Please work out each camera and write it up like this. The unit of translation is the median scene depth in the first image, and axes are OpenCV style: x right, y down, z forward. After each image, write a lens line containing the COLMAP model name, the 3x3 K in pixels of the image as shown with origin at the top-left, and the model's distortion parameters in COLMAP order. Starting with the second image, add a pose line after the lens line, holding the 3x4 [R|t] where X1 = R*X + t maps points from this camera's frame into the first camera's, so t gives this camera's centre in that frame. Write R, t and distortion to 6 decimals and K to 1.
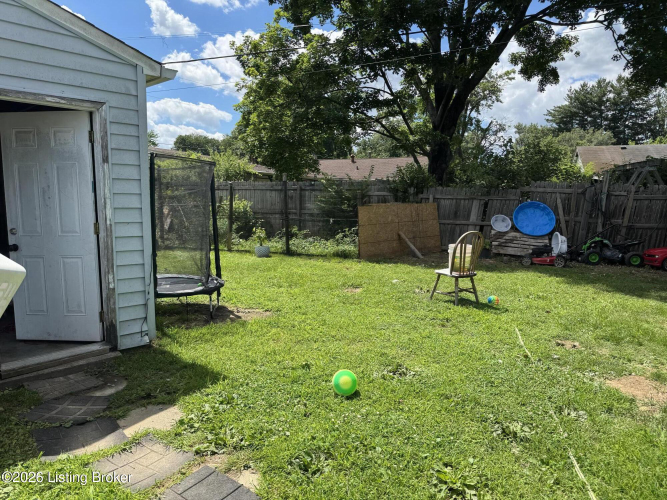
lens RADIAL K [[484.0, 0, 333.5], [0, 484.0, 250.0], [0, 0, 1]] dist [0.141399, -0.177304]
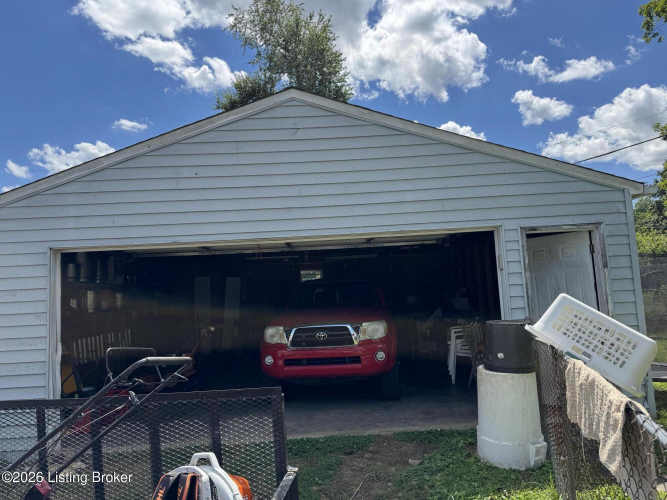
lens RADIAL K [[484.0, 0, 333.5], [0, 484.0, 250.0], [0, 0, 1]] dist [0.141399, -0.177304]
pose [[0.744432, -0.104901, -0.659406, -0.130103], [-0.005599, 0.986566, -0.163268, -0.006994], [0.667674, 0.125234, 0.733844, -0.419851]]
